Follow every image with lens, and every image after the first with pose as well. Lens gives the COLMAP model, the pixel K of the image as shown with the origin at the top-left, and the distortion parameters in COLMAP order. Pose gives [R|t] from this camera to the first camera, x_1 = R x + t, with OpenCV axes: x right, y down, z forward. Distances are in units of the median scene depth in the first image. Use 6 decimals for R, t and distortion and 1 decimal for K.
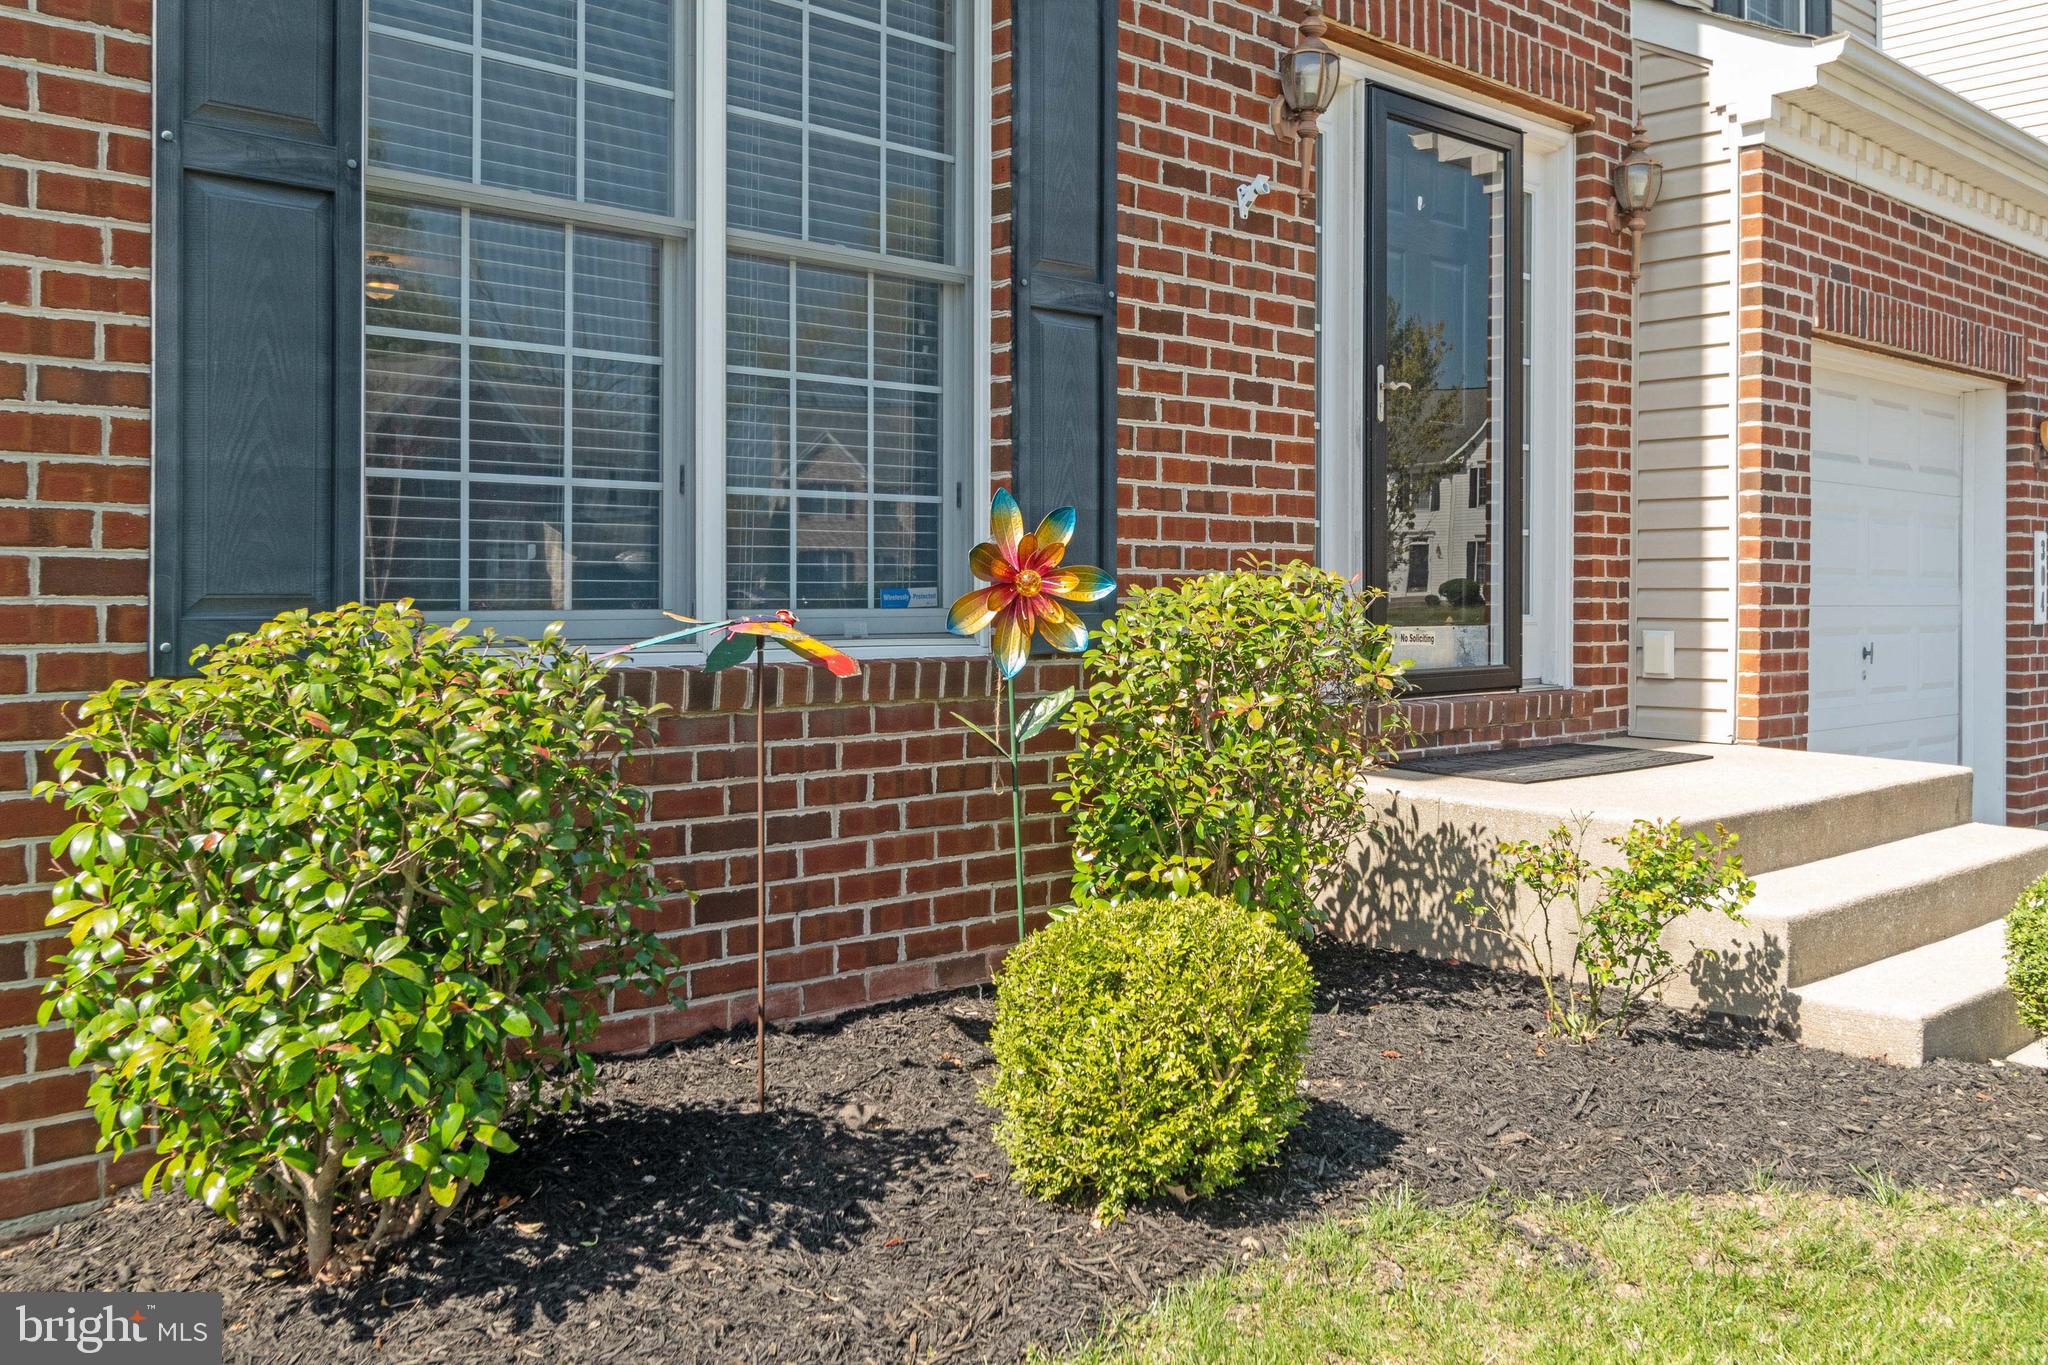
lens RADIAL K [[1769.2, 0, 986.2], [0, 1769.2, 607.9], [0, 0, 1]] dist [-0.005992, -0.003222]
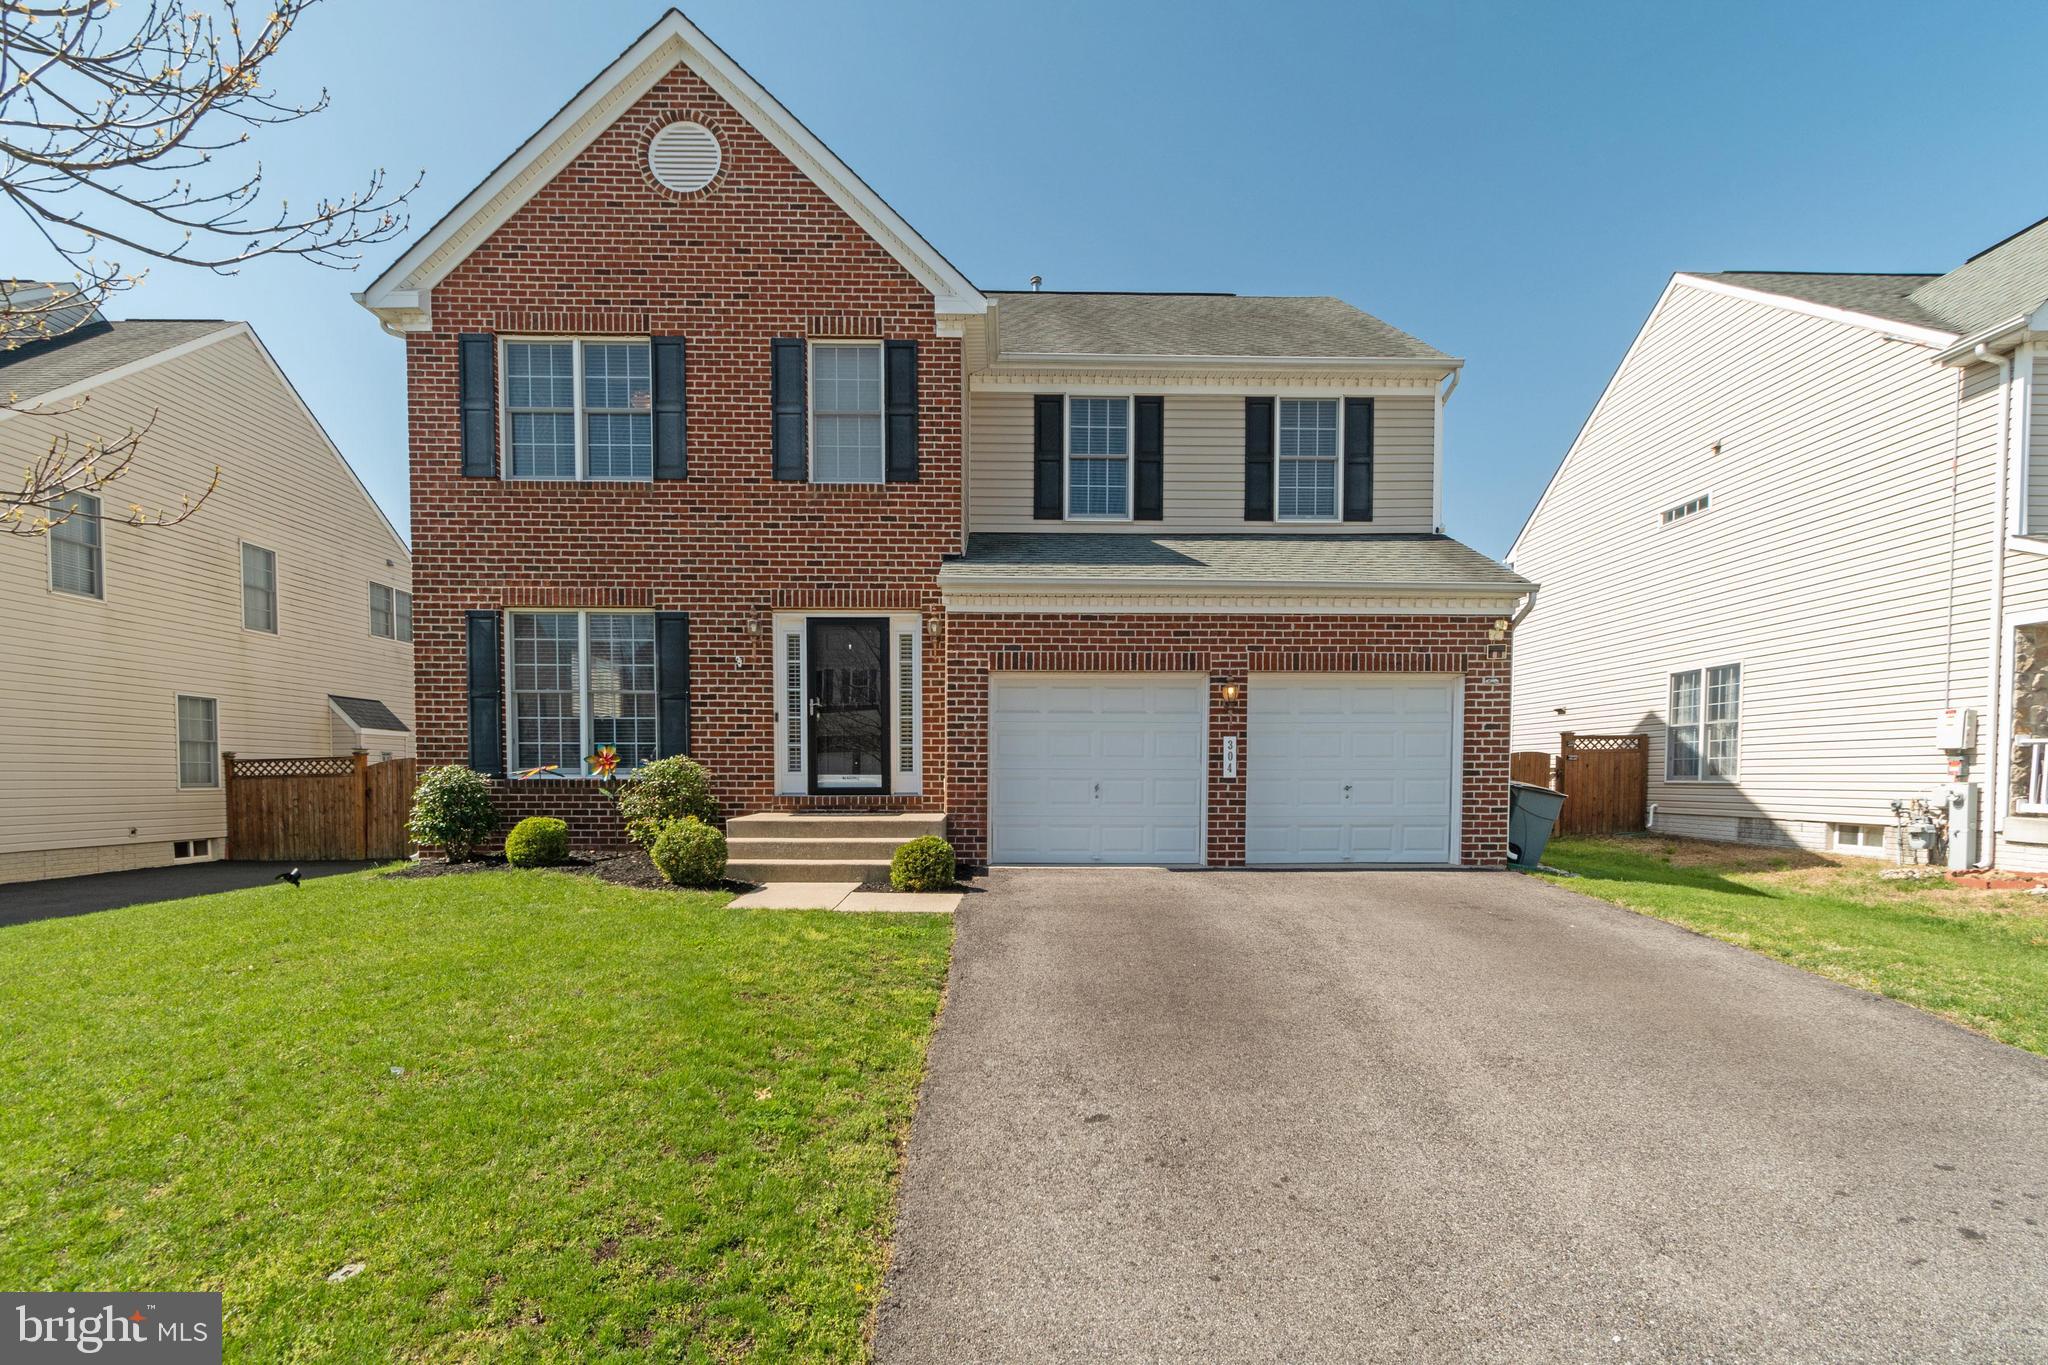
lens RADIAL K [[931.2, 0, 1031.3], [0, 931.2, 803.2], [0, 0, 1]] dist [0.001700, 0.000472]
pose [[0.746011, 0.020269, -0.665625, 2.372375], [-0.005212, 0.999684, 0.024600, 0.027841], [0.665913, -0.014882, 0.745881, -0.112332]]
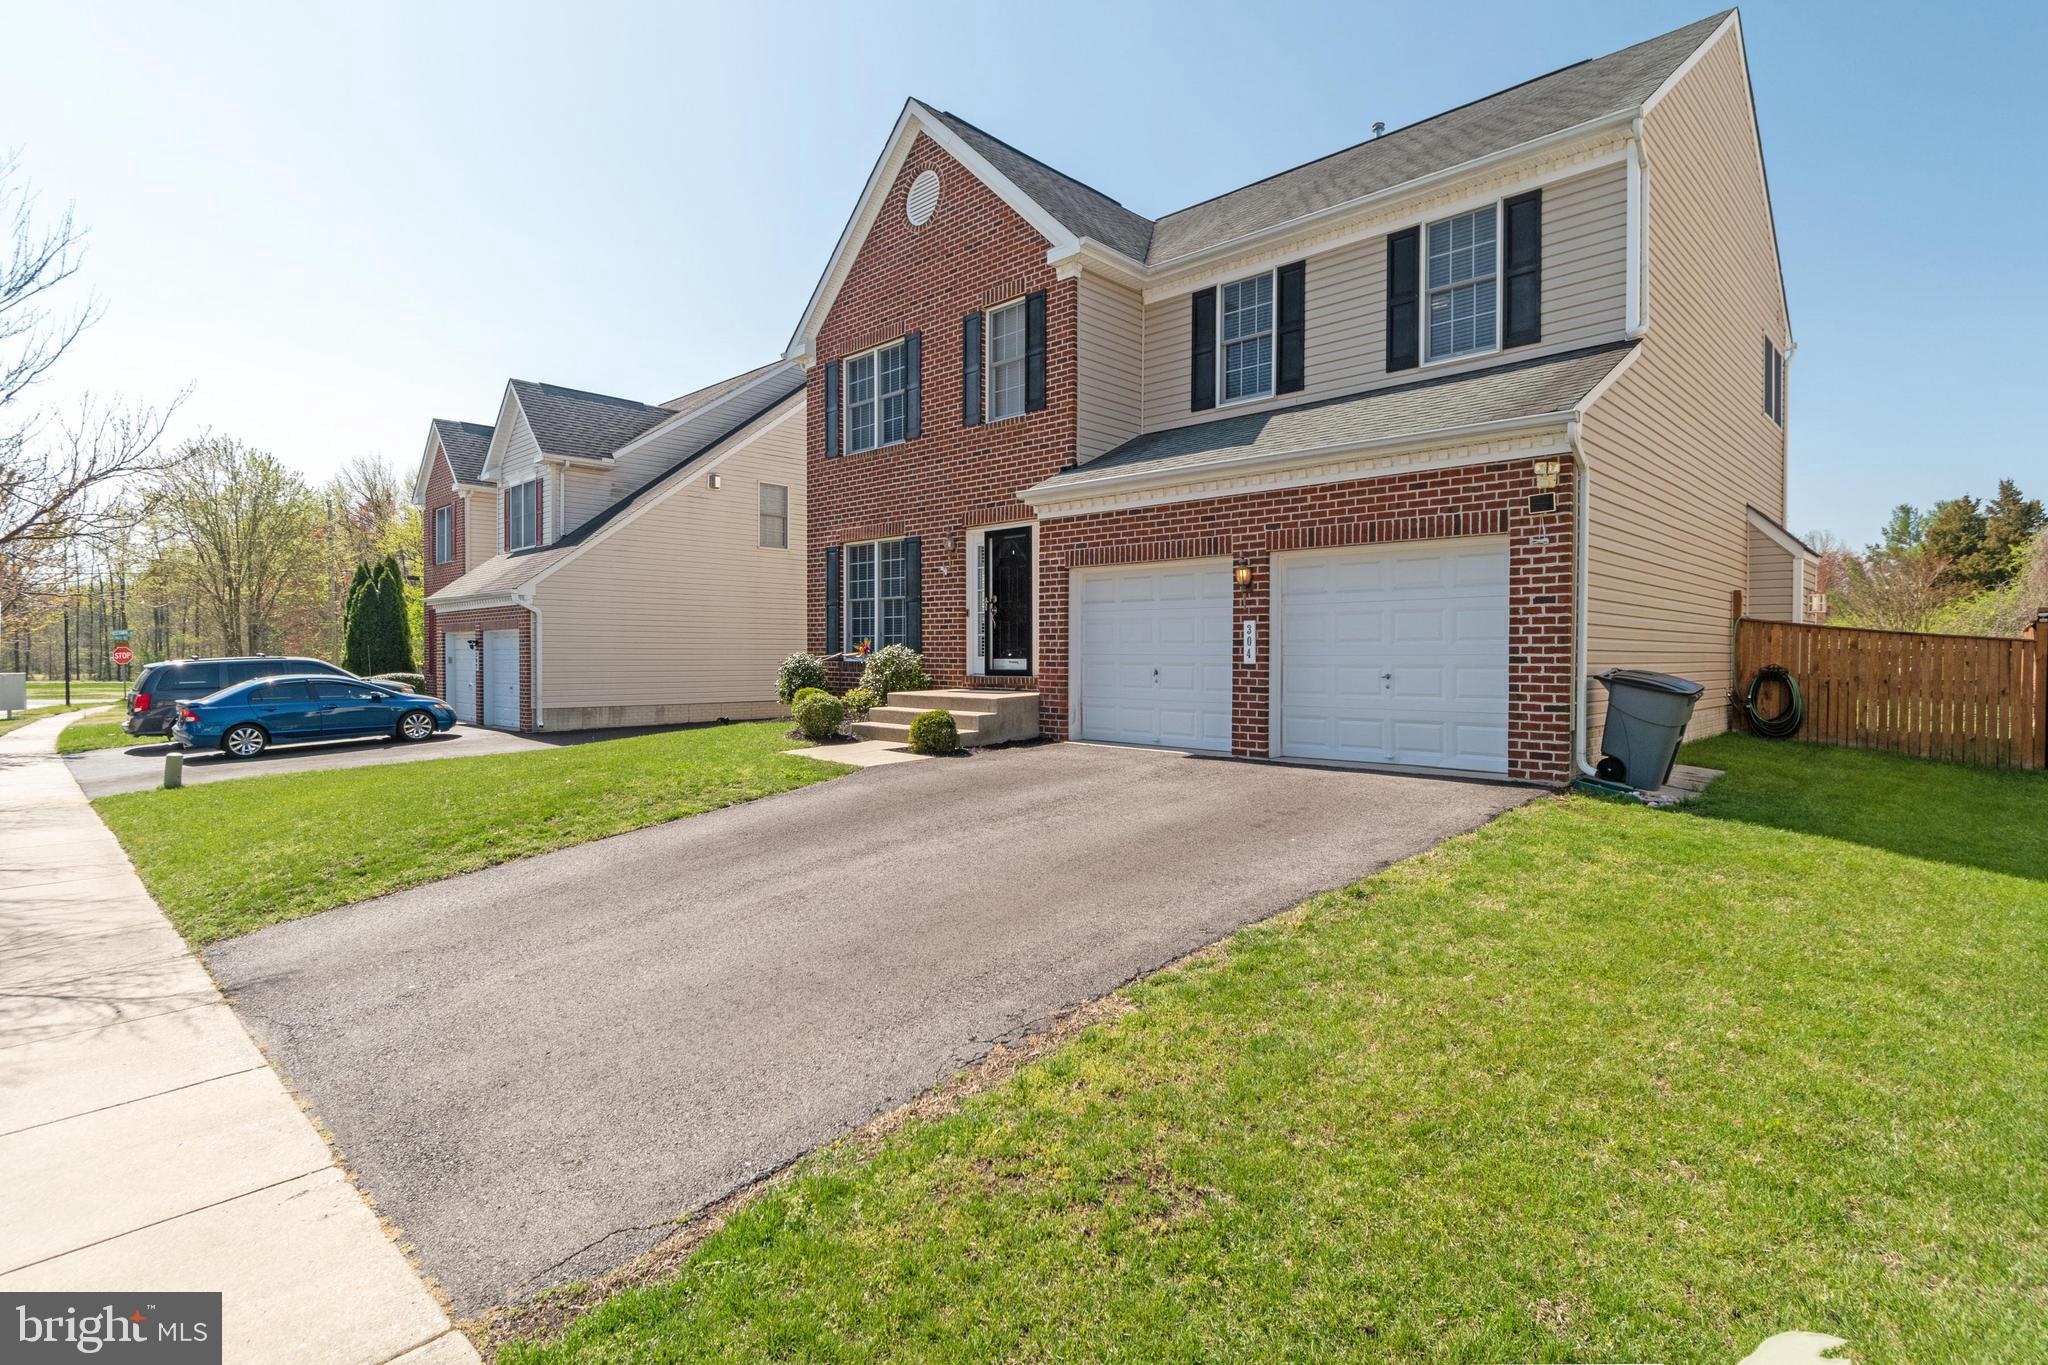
lens RADIAL K [[1008.1, 0, 1050.9], [0, 1008.1, 653.7], [0, 0, 1]] dist [0.005929, 0.000085]
pose [[0.060288, -0.000977, -0.998181, 3.578775], [-0.008443, 0.999963, -0.001489, 0.002007], [0.998145, 0.008517, 0.060277, 1.352224]]
